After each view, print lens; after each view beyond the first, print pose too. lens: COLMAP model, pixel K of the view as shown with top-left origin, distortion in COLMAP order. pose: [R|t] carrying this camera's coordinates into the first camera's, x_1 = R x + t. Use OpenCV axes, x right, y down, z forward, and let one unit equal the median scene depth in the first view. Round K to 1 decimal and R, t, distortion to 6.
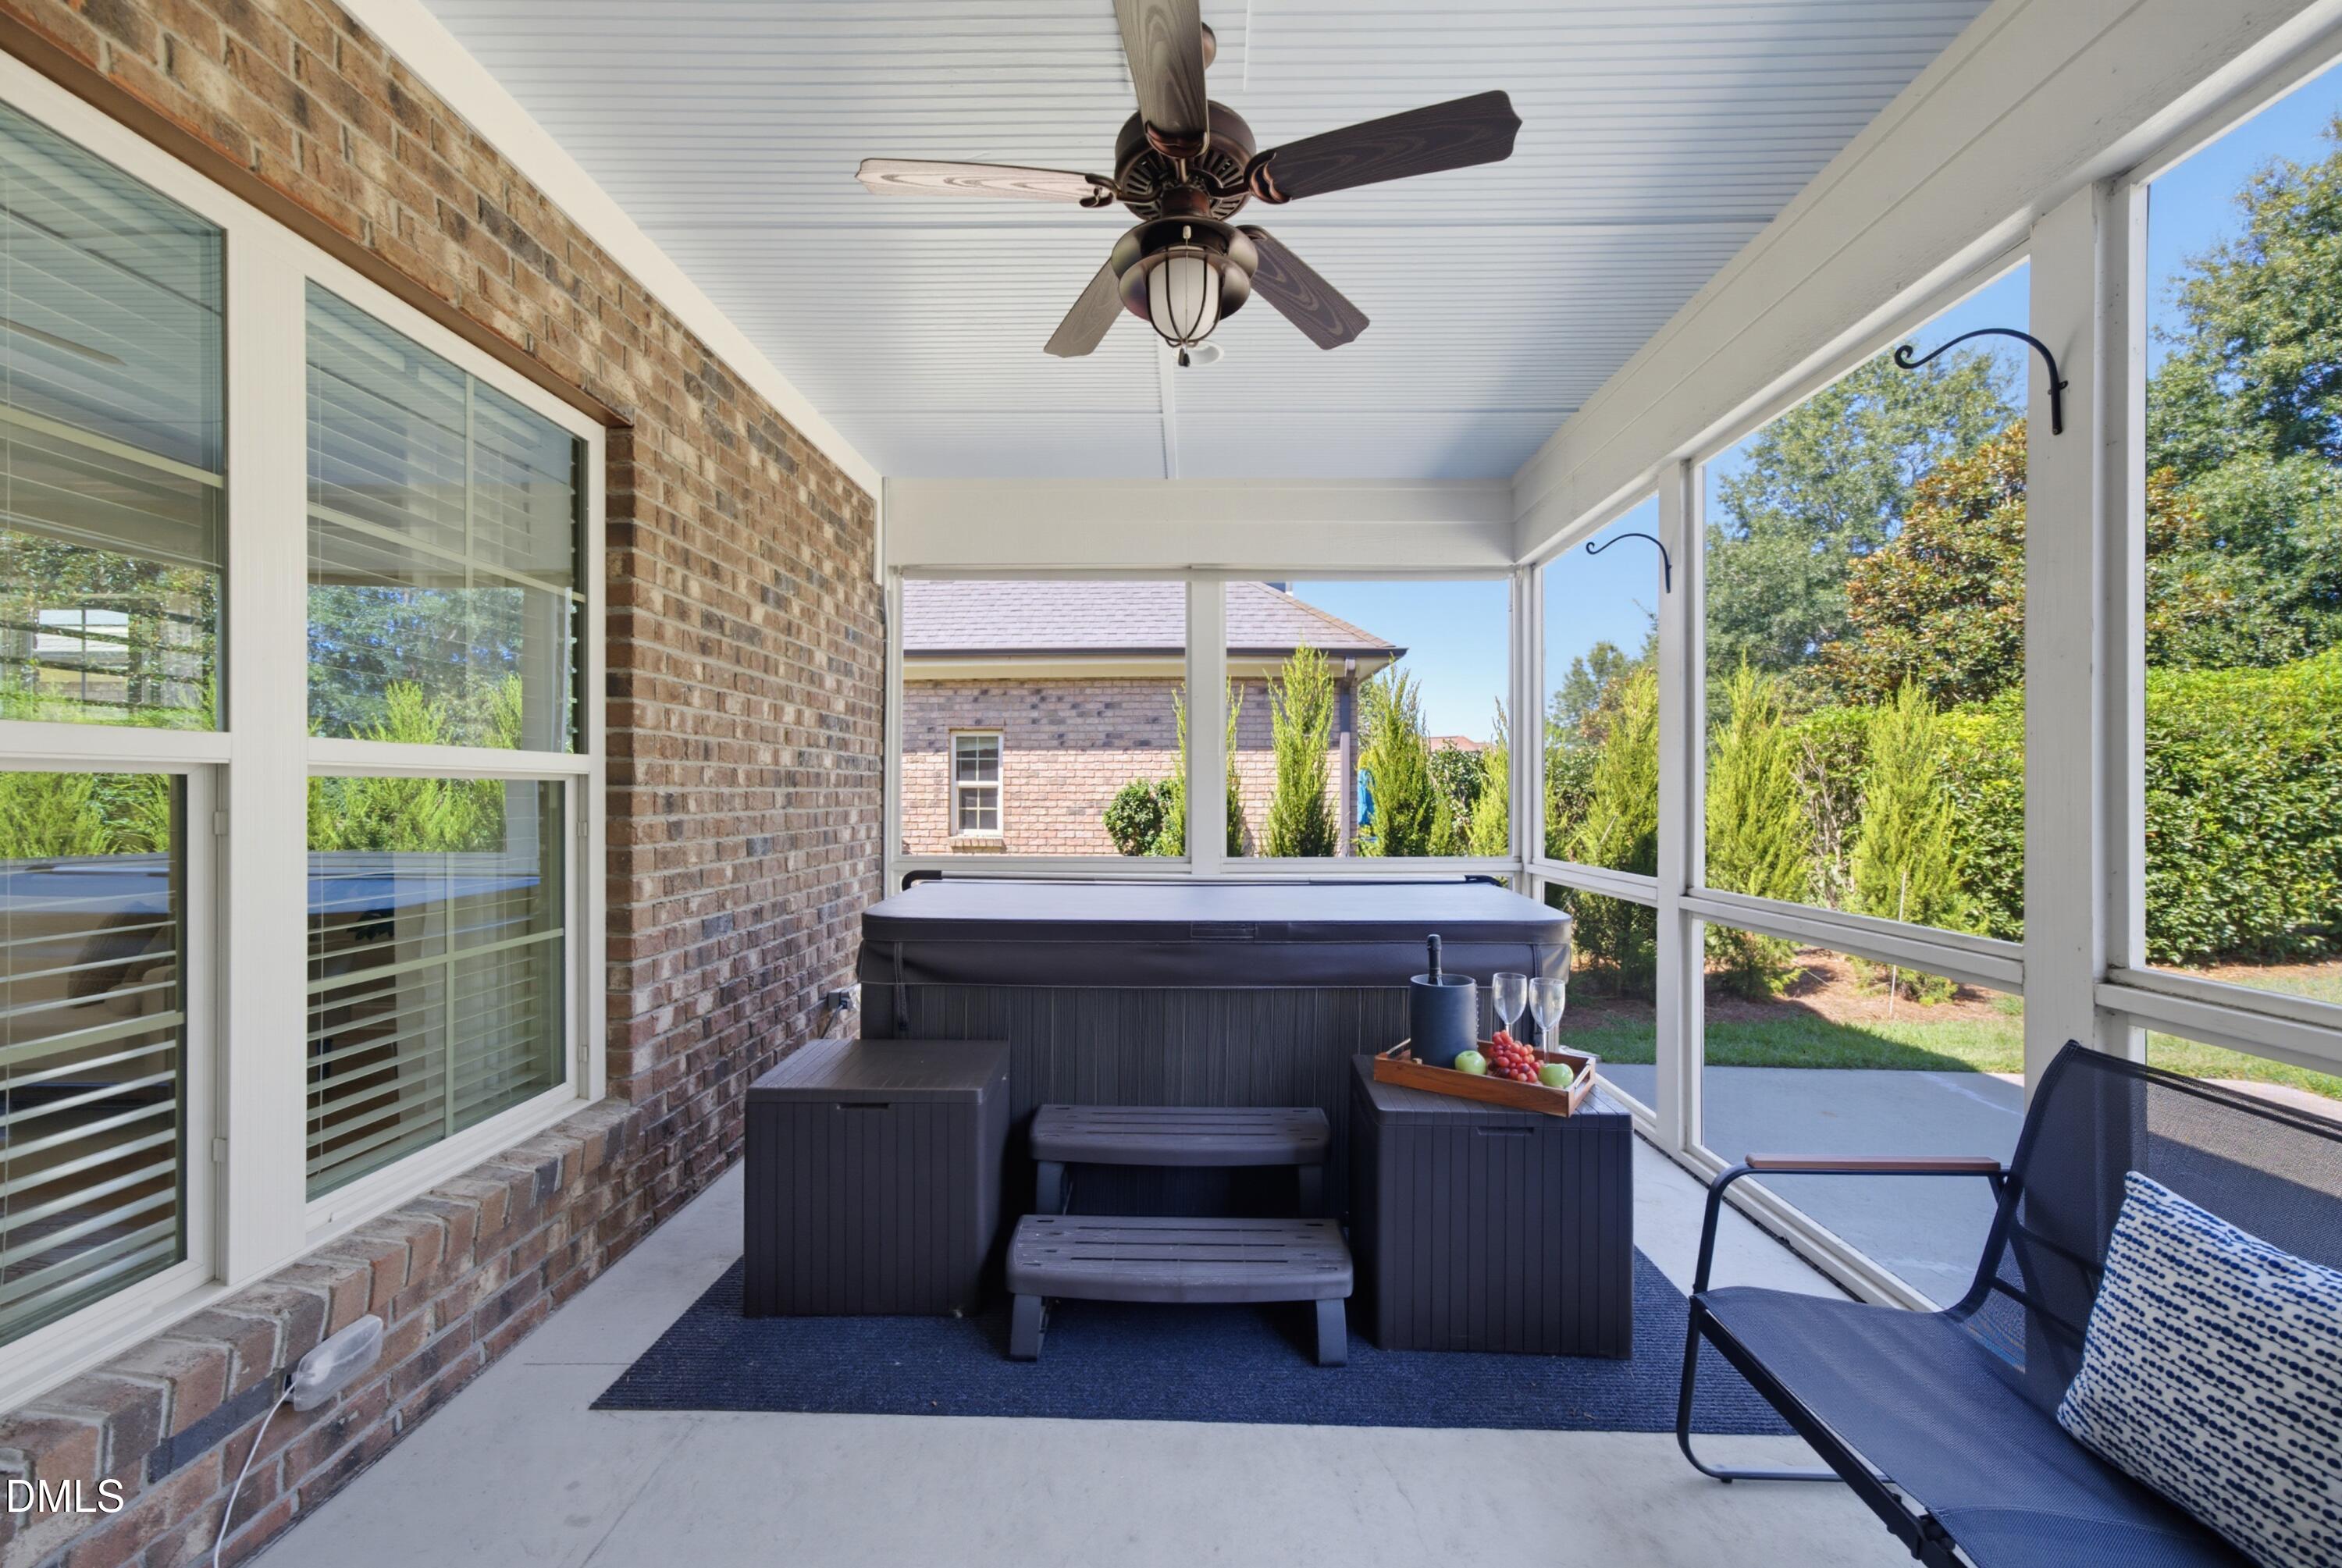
lens RADIAL K [[909.3, 0, 1174.5], [0, 909.3, 794.2], [0, 0, 1]] dist [0.001657, 0.000436]
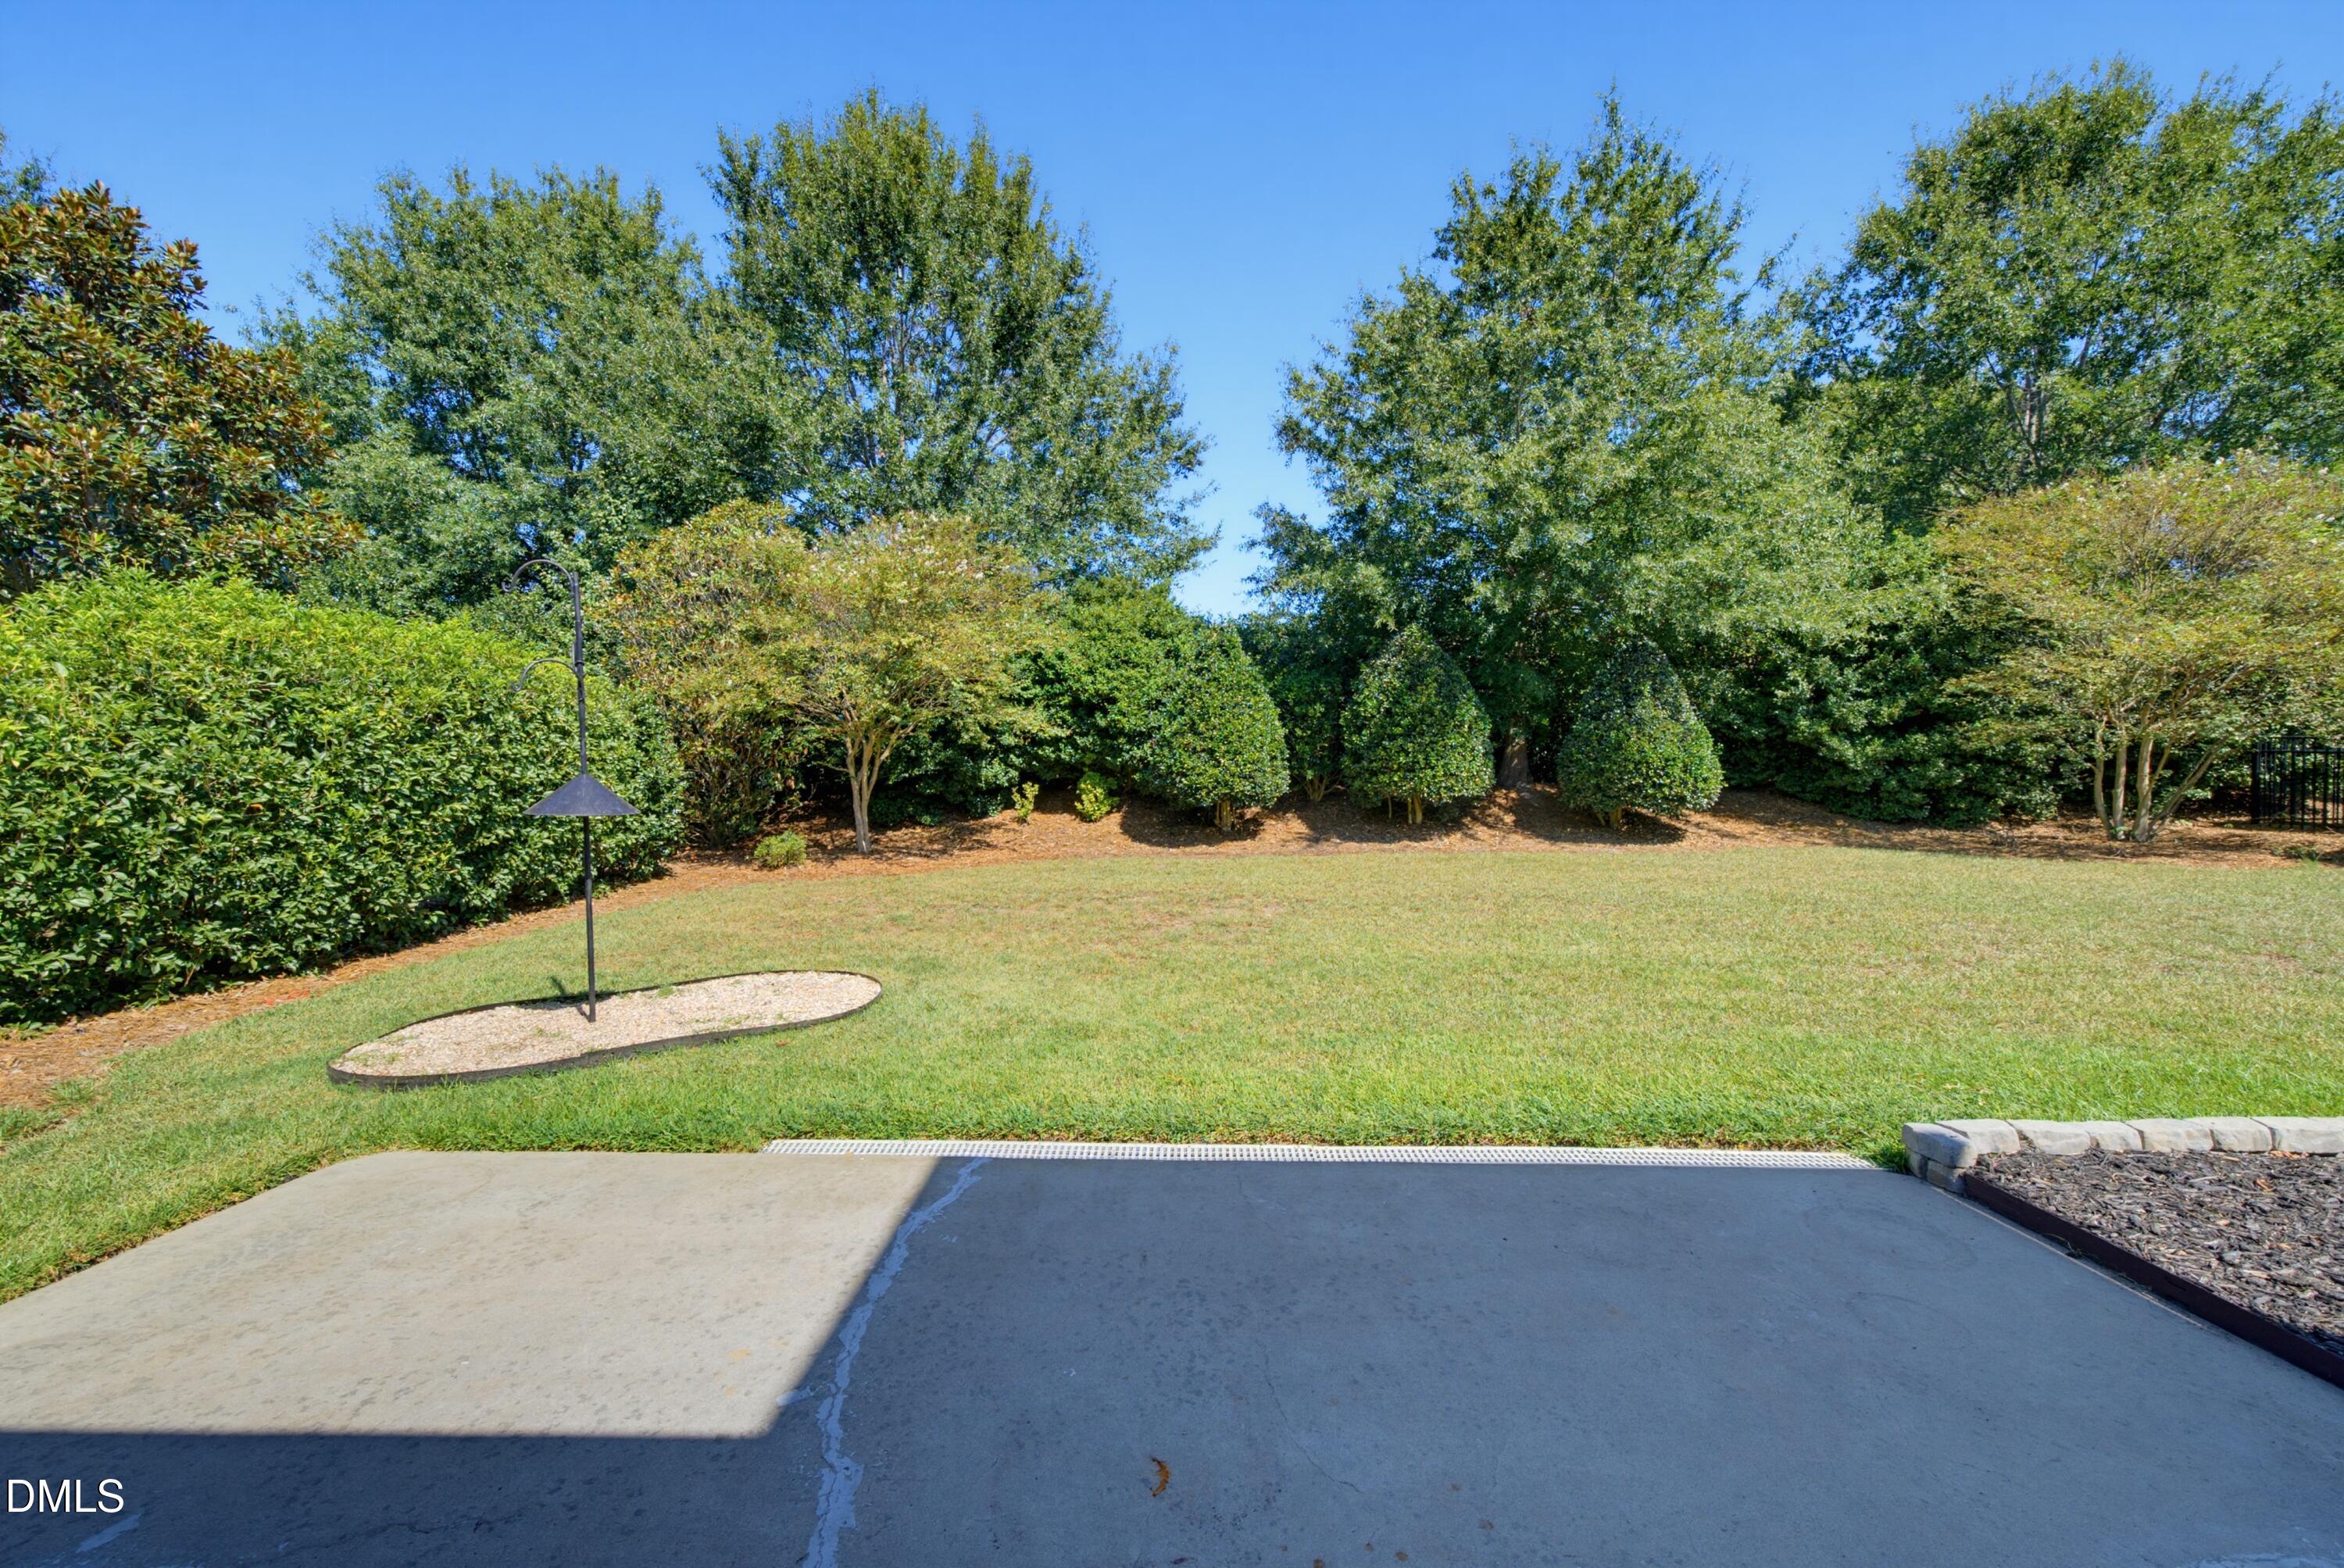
lens RADIAL K [[910.1, 0, 1175.5], [0, 910.1, 794.2], [0, 0, 1]] dist [0.001657, 0.000436]
pose [[0.000847, -0.010136, 0.999948, 0.327729], [-0.009570, 0.999903, 0.010143, 0.019655], [-0.999954, -0.009578, 0.000750, 0.251511]]
